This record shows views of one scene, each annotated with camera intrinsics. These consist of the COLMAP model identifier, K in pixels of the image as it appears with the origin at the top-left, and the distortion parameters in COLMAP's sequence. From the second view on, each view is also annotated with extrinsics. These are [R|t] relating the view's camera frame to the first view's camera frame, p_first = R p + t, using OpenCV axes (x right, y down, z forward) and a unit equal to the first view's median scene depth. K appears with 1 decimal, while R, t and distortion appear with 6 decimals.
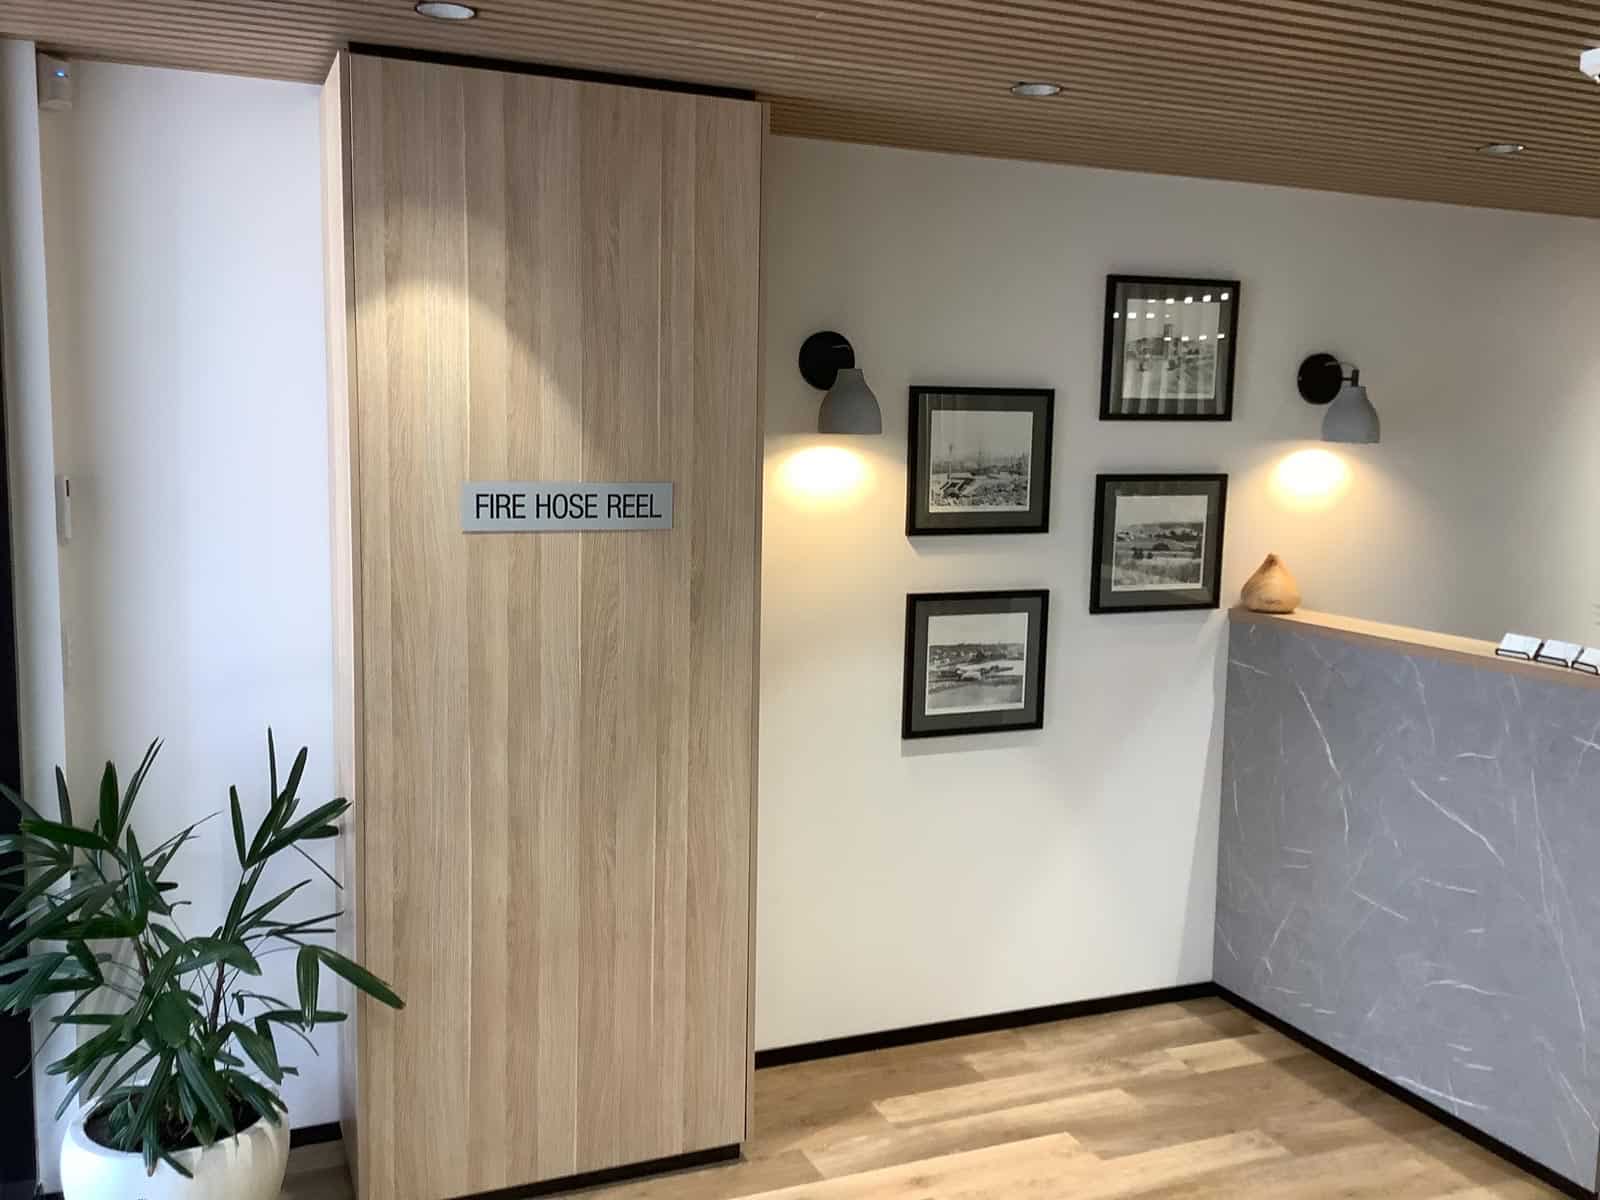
lens RADIAL K [[1434.6, 0, 797.3], [0, 1434.6, 591.9], [0, 0, 1]] dist [0.097714, -0.163820]
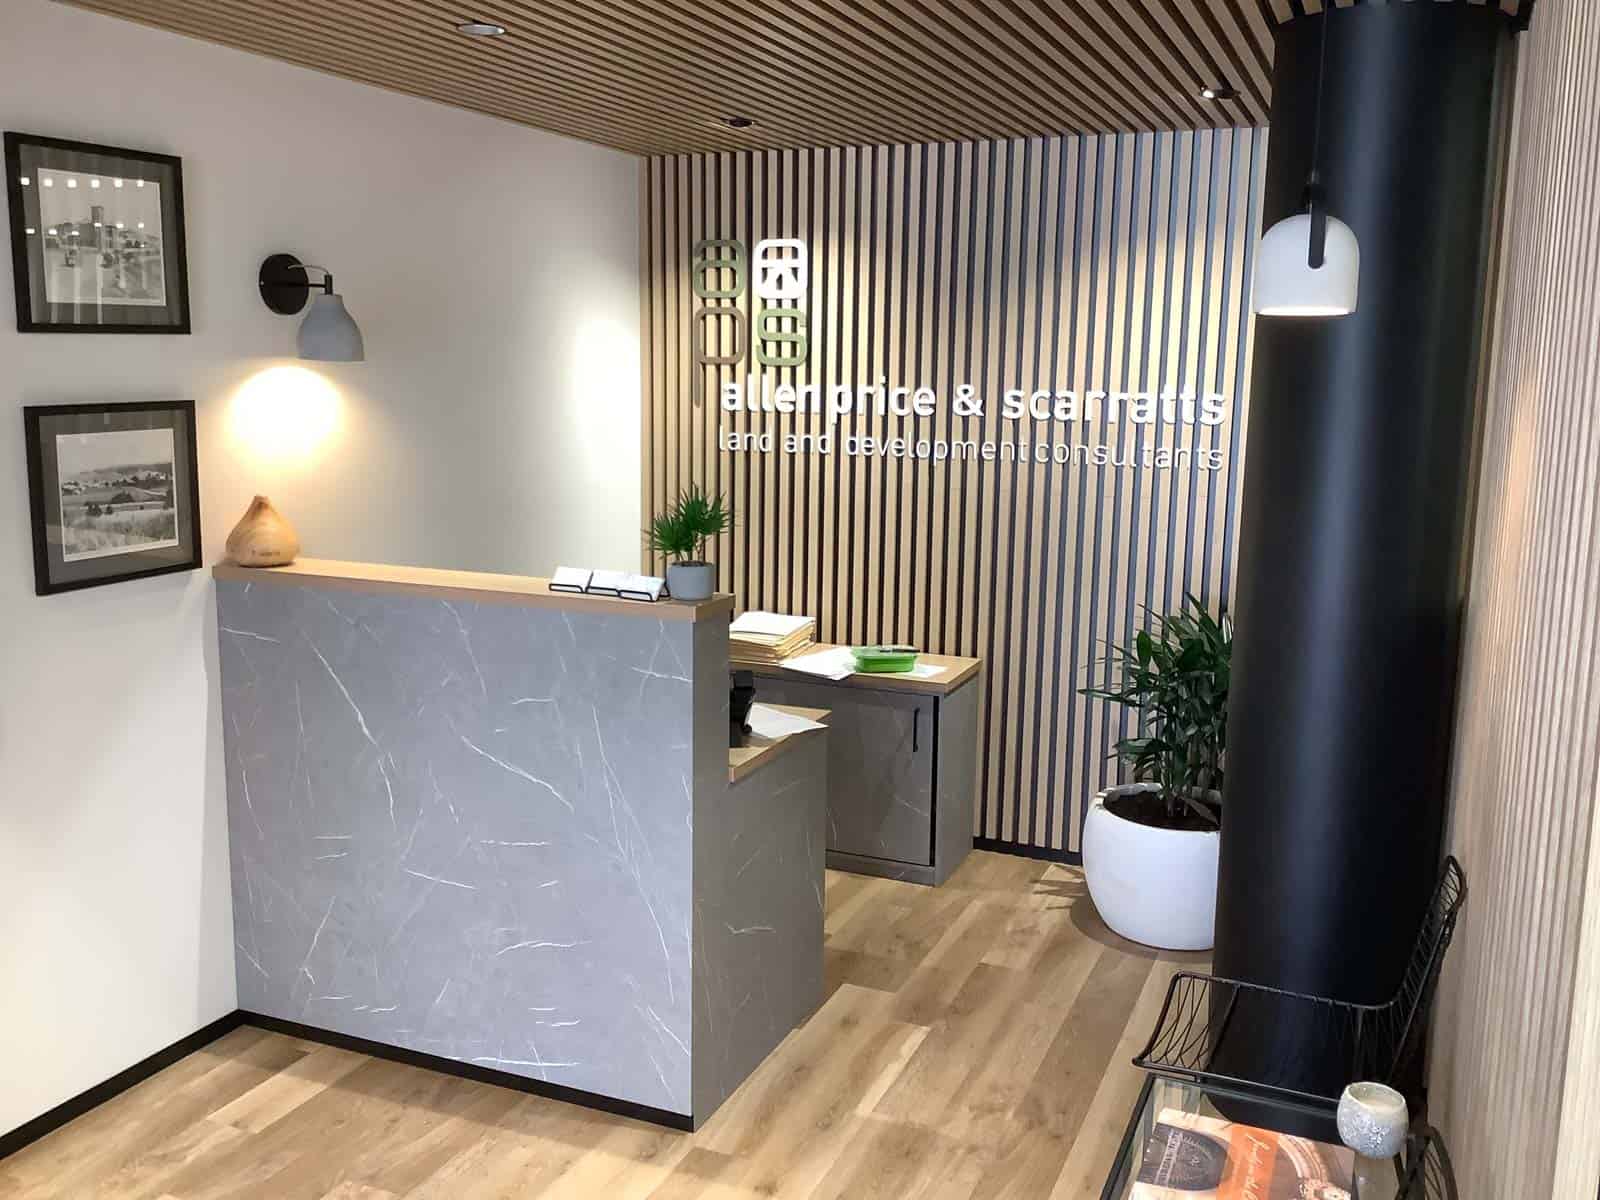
lens RADIAL K [[1434.6, 0, 801.0], [0, 1434.6, 596.2], [0, 0, 1]] dist [0.097714, -0.163820]
pose [[0.719403, -0.125432, 0.683173, -0.029109], [0.081895, 0.992017, 0.095899, -0.026843], [-0.689748, -0.013042, 0.723932, 0.205682]]
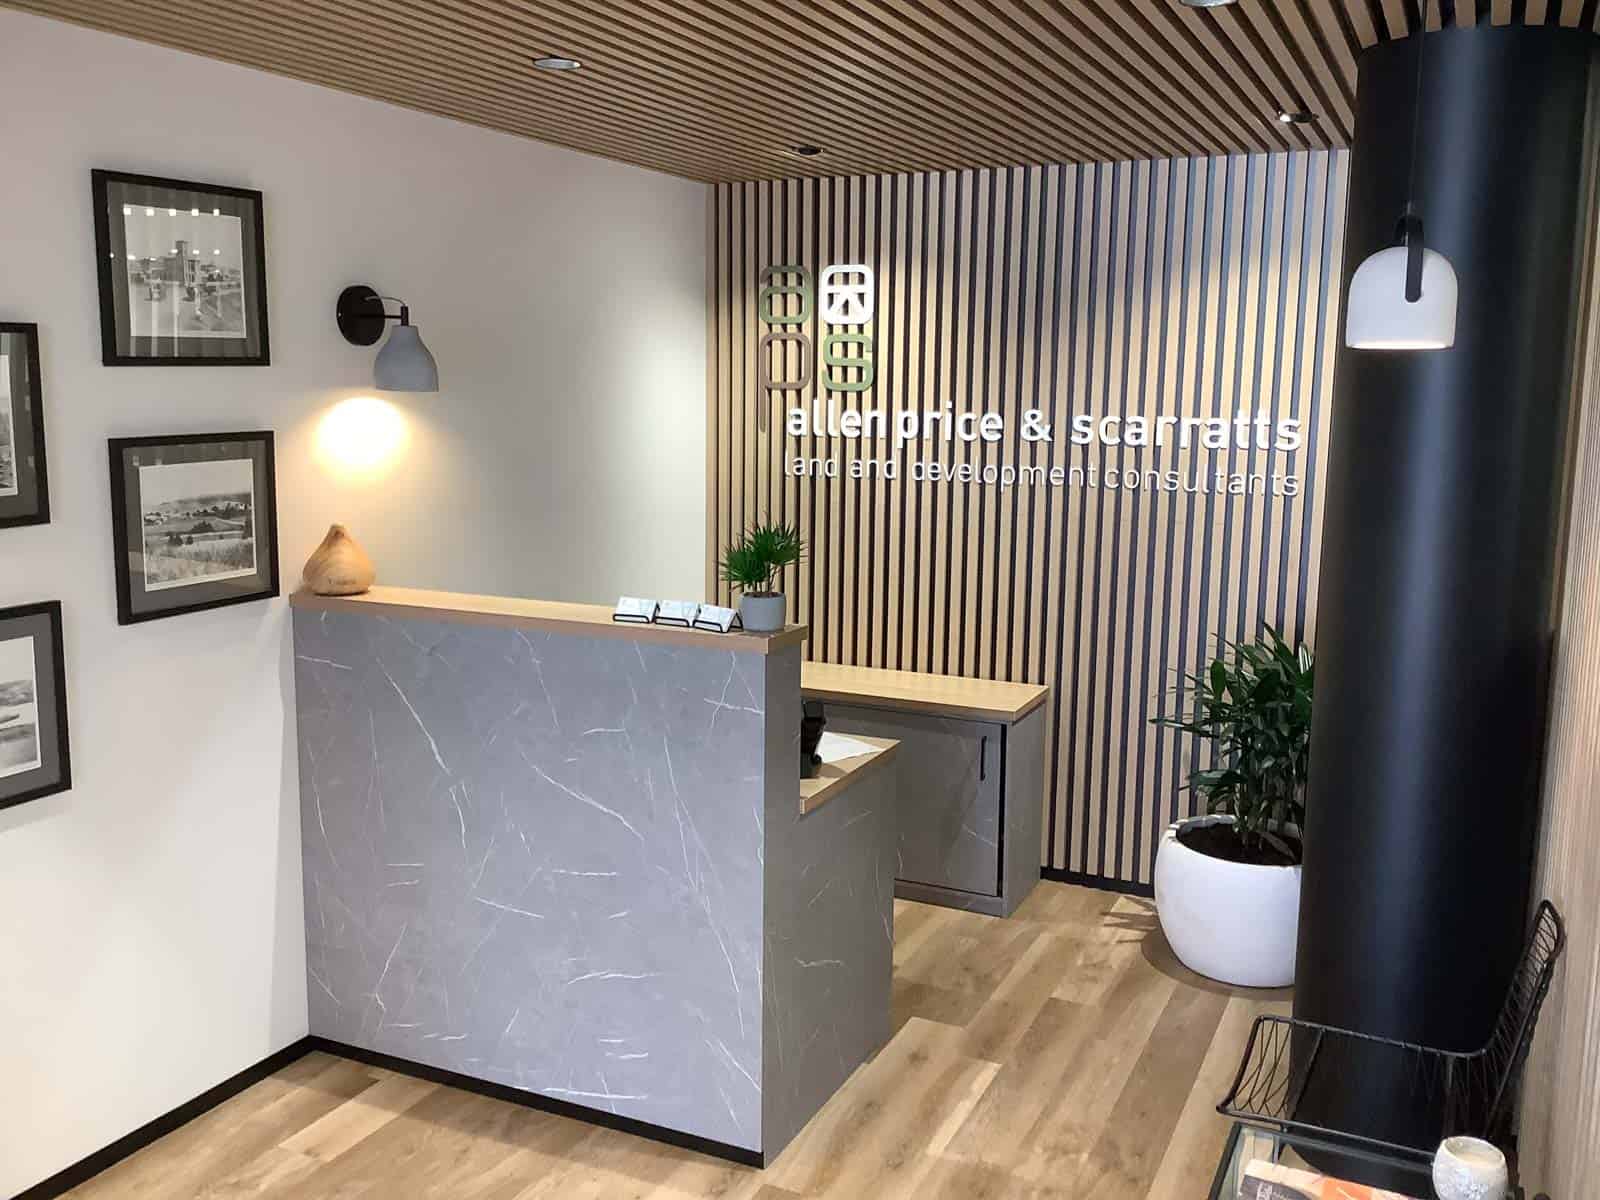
lens RADIAL K [[1434.6, 0, 800.0], [0, 1434.6, 594.2], [0, 0, 1]] dist [0.097714, -0.163820]
pose [[0.745291, -0.114344, 0.656861, -0.032277], [0.082048, 0.993425, 0.079837, -0.035726], [-0.661672, -0.005608, 0.749773, 0.217444]]
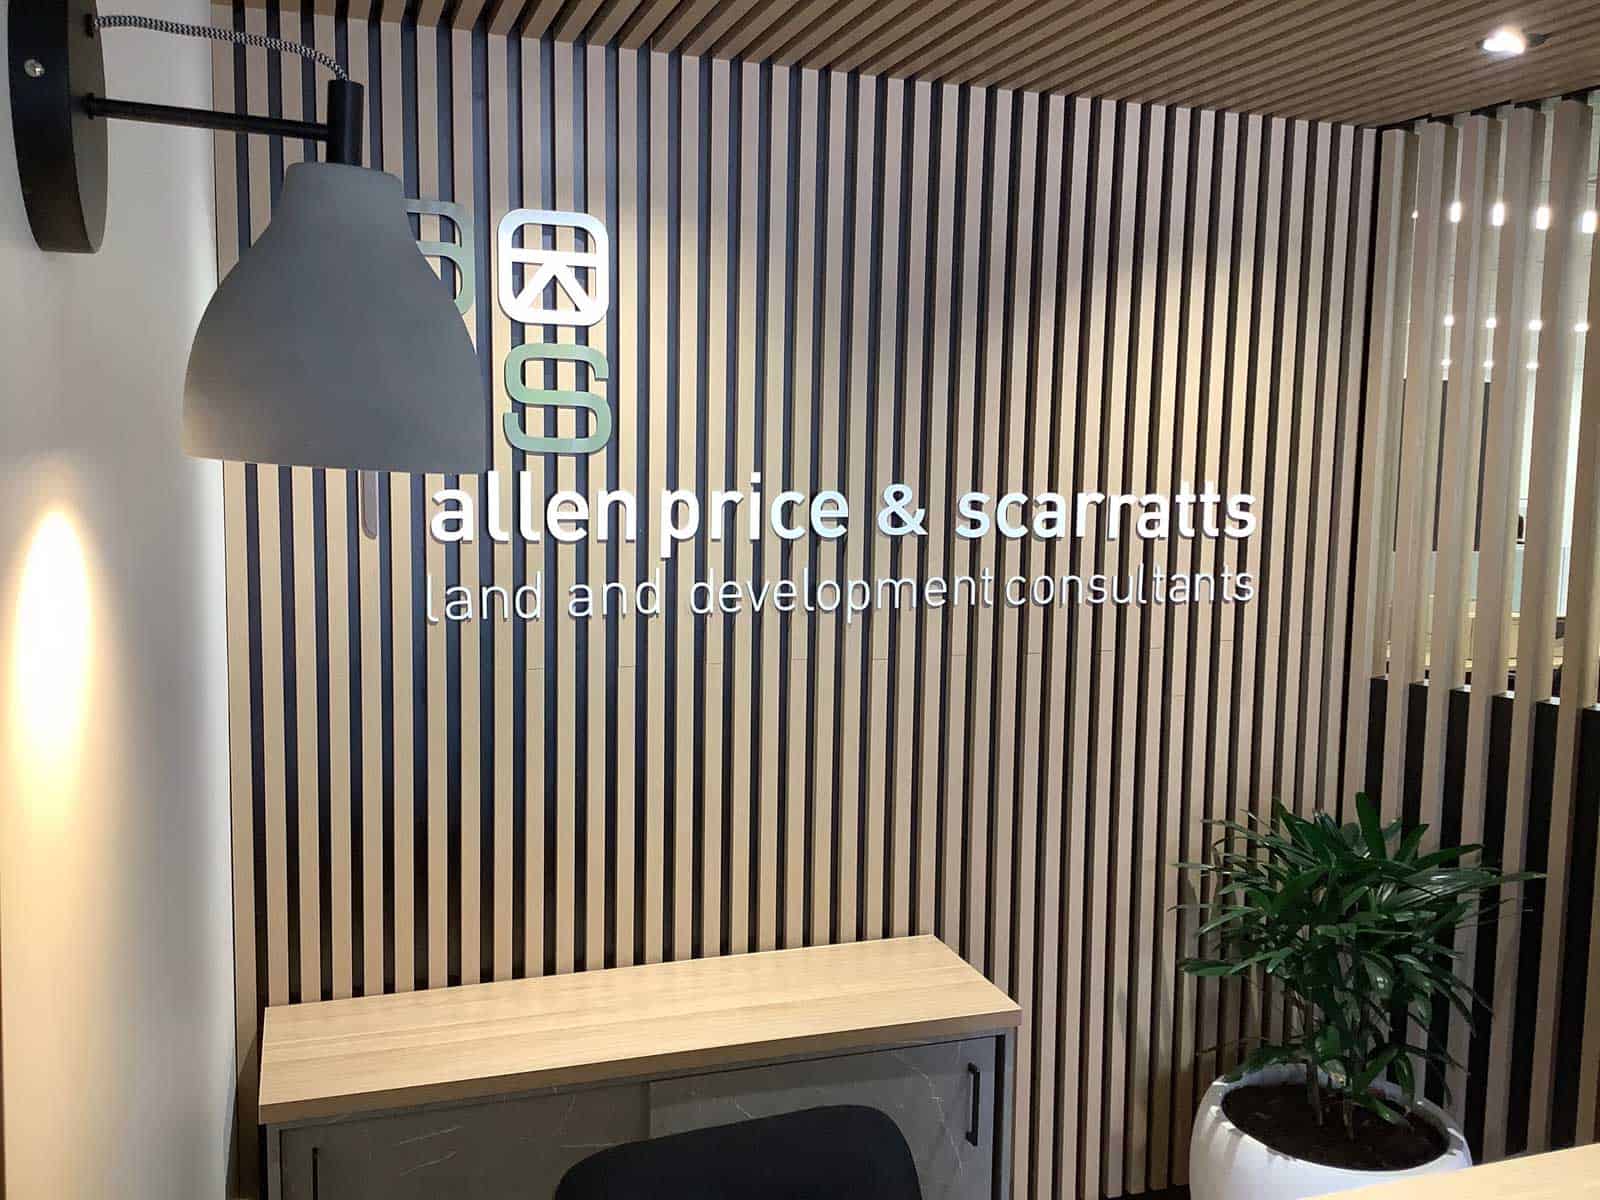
lens RADIAL K [[1434.6, 0, 788.3], [0, 1434.6, 612.3], [0, 0, 1]] dist [0.097714, -0.163820]
pose [[0.060283, -0.112593, 0.991811, 0.213692], [0.108971, 0.988422, 0.105584, -0.100520], [-0.992215, 0.101713, 0.071854, 1.064085]]
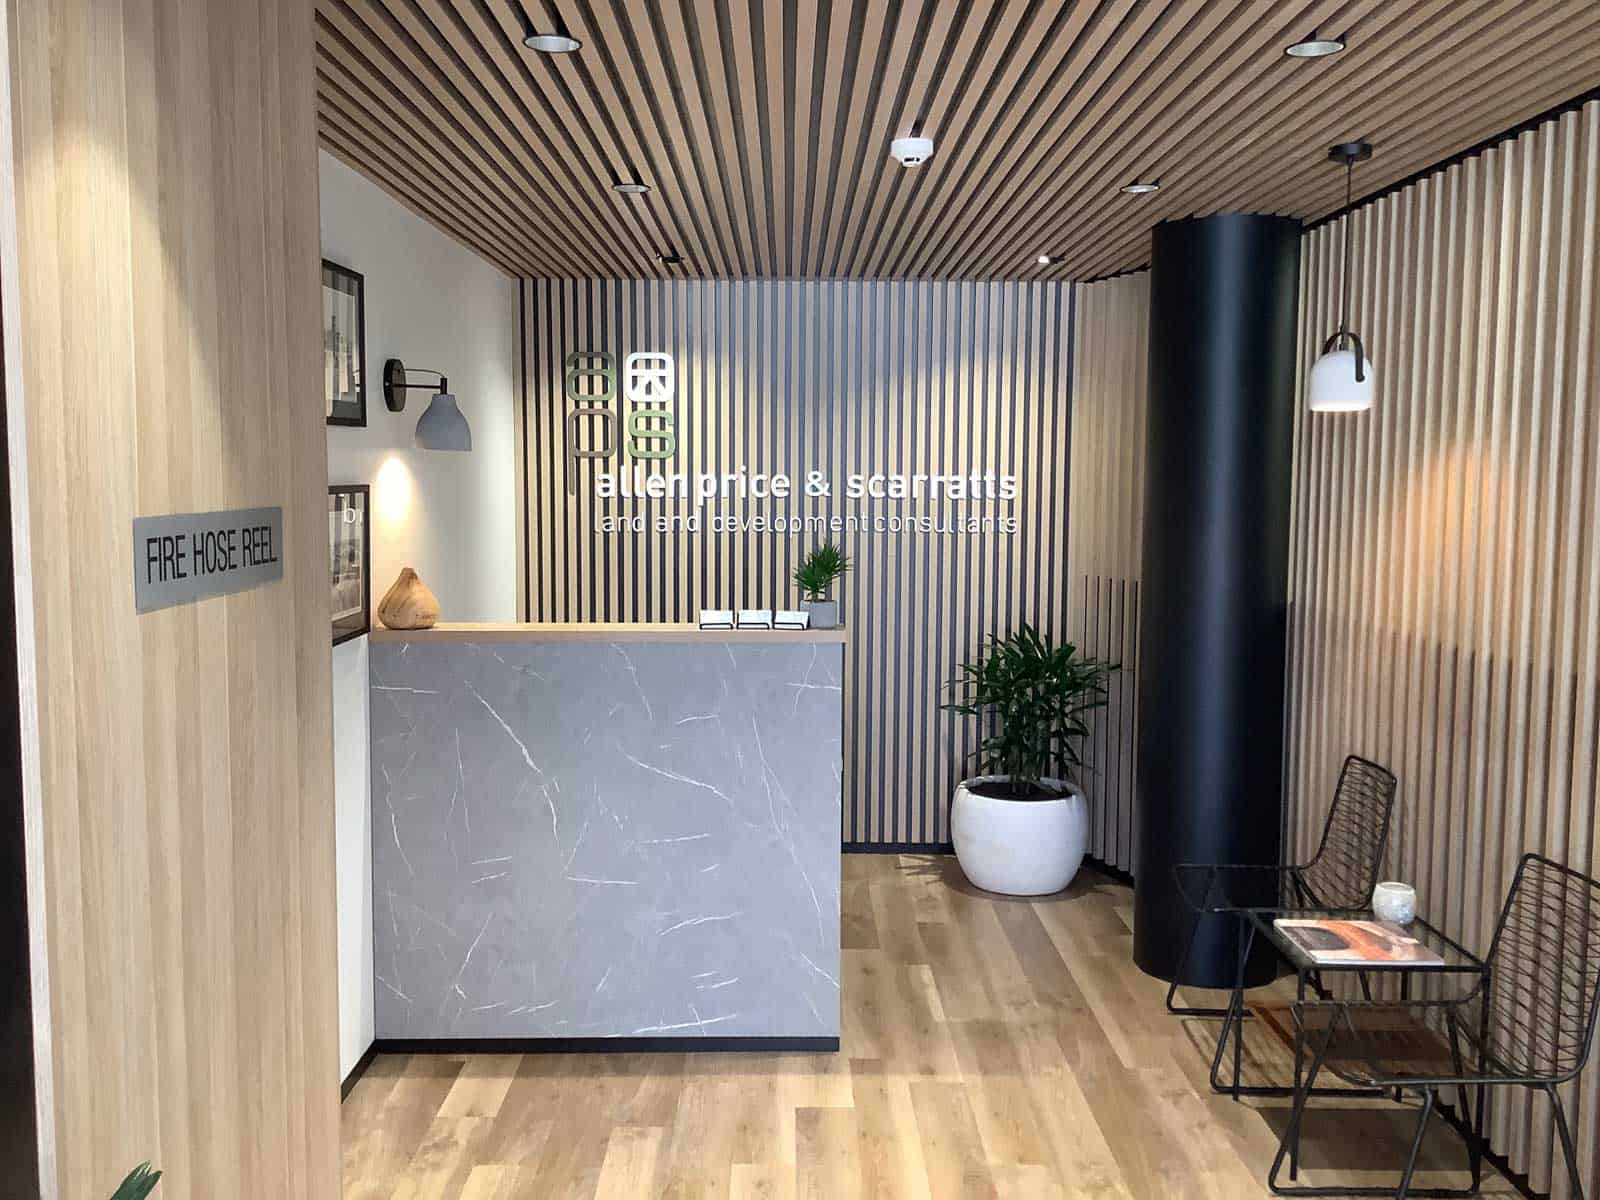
lens RADIAL K [[1434.6, 0, 787.0], [0, 1434.6, 596.4], [0, 0, 1]] dist [0.097714, -0.163820]
pose [[0.383655, -0.099797, 0.918068, -0.516068], [0.112039, 0.991830, 0.060995, -0.042815], [-0.916655, 0.079458, 0.391702, 0.459228]]
